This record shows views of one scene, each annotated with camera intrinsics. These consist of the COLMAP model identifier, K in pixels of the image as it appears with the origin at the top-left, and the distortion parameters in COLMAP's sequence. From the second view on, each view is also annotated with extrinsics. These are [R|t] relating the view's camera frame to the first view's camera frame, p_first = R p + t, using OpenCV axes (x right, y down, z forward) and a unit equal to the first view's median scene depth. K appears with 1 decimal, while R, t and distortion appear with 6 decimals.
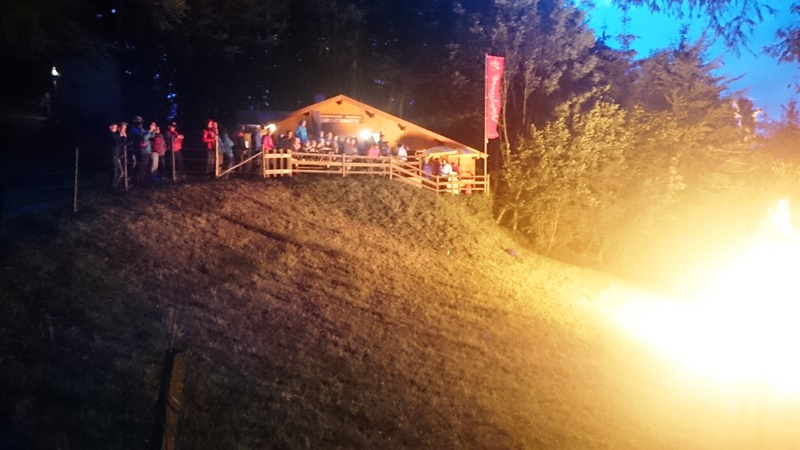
lens RADIAL K [[607.1, 0, 421.4], [0, 607.1, 223.3], [0, 0, 1]] dist [0.034506, 0.000867]
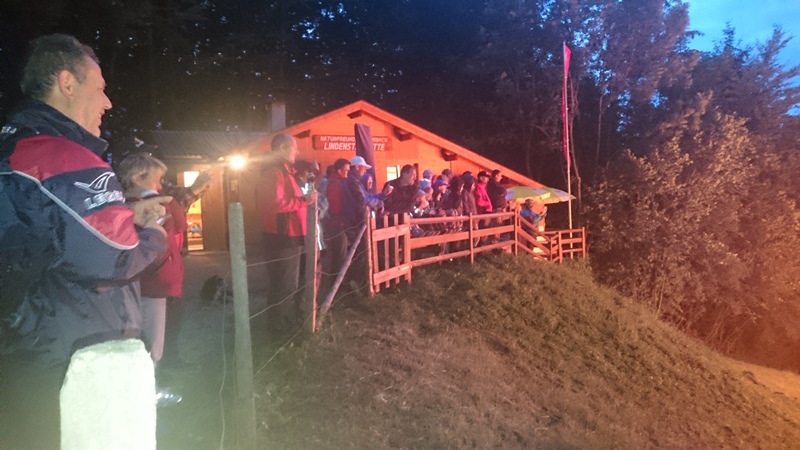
lens RADIAL K [[607.1, 0, 421.4], [0, 607.1, 223.3], [0, 0, 1]] dist [0.034506, 0.000867]
pose [[0.971059, -0.042846, 0.234965, -0.223487], [0.054175, 0.997649, -0.041970, -0.072625], [-0.232615, 0.053485, 0.971097, 0.456220]]
